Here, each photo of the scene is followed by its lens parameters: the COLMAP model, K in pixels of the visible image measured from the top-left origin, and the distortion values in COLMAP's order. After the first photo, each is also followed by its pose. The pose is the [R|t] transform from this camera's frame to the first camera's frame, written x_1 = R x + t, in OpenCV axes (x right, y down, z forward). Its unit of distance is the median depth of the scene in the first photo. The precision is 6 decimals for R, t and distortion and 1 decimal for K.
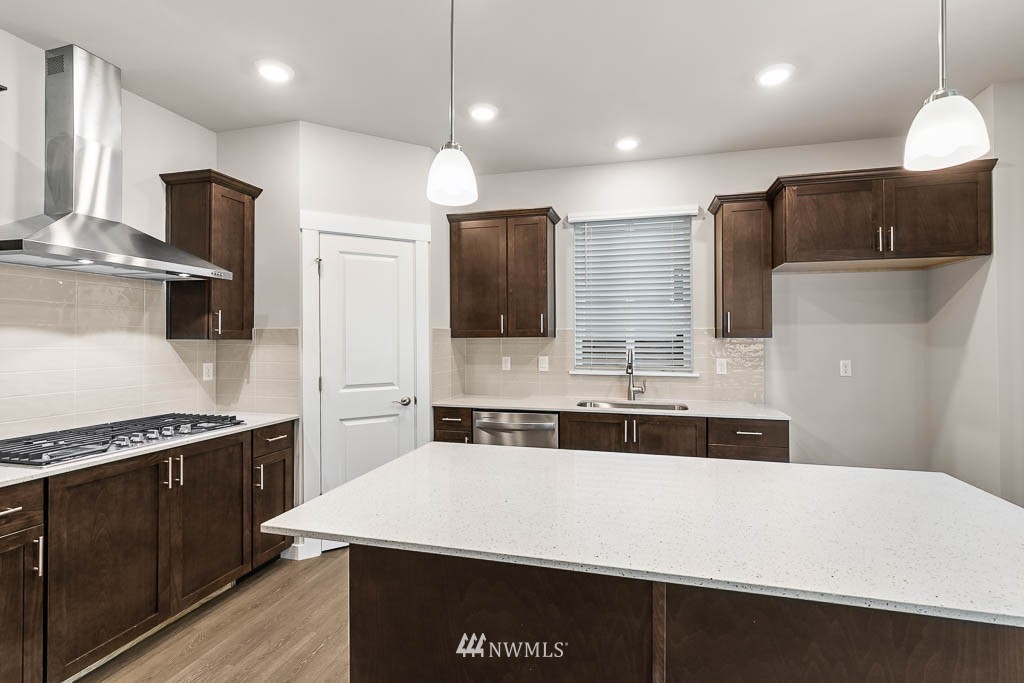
lens RADIAL K [[436.9, 0, 512.0], [0, 436.9, 341.5], [0, 0, 1]] dist [-0.001009, -0.000085]
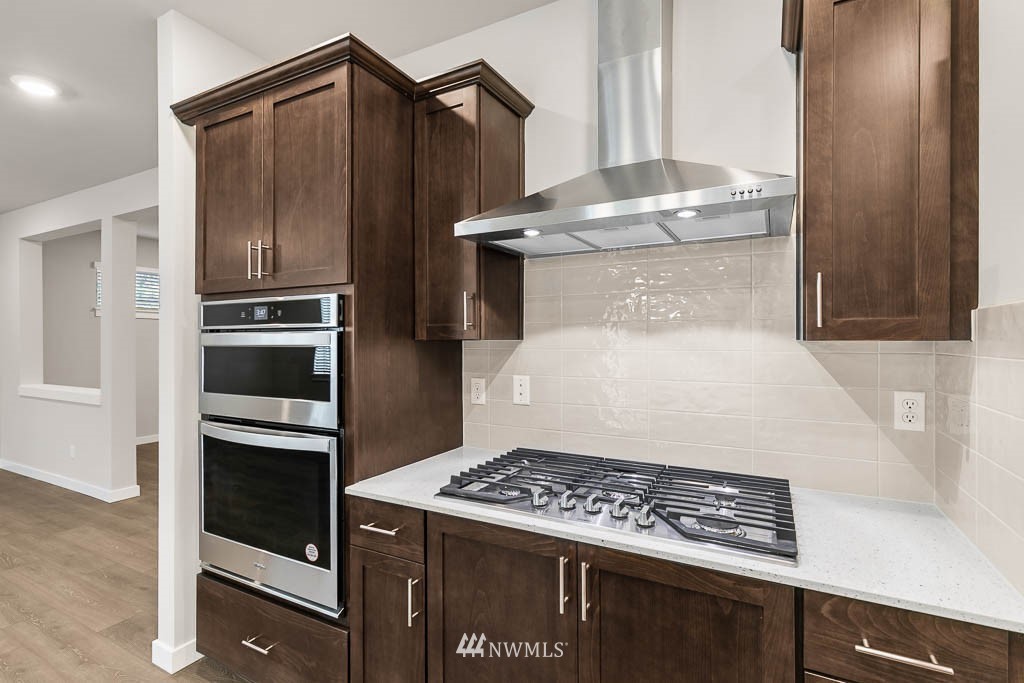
lens RADIAL K [[472.3, 0, 539.0], [0, 472.3, 337.7], [0, 0, 1]] dist [-0.001012, -0.000315]
pose [[-0.230119, -0.005445, -0.973147, -0.151478], [-0.003837, 0.999982, -0.004688, -0.003307], [0.973155, 0.002656, -0.230136, 0.827789]]
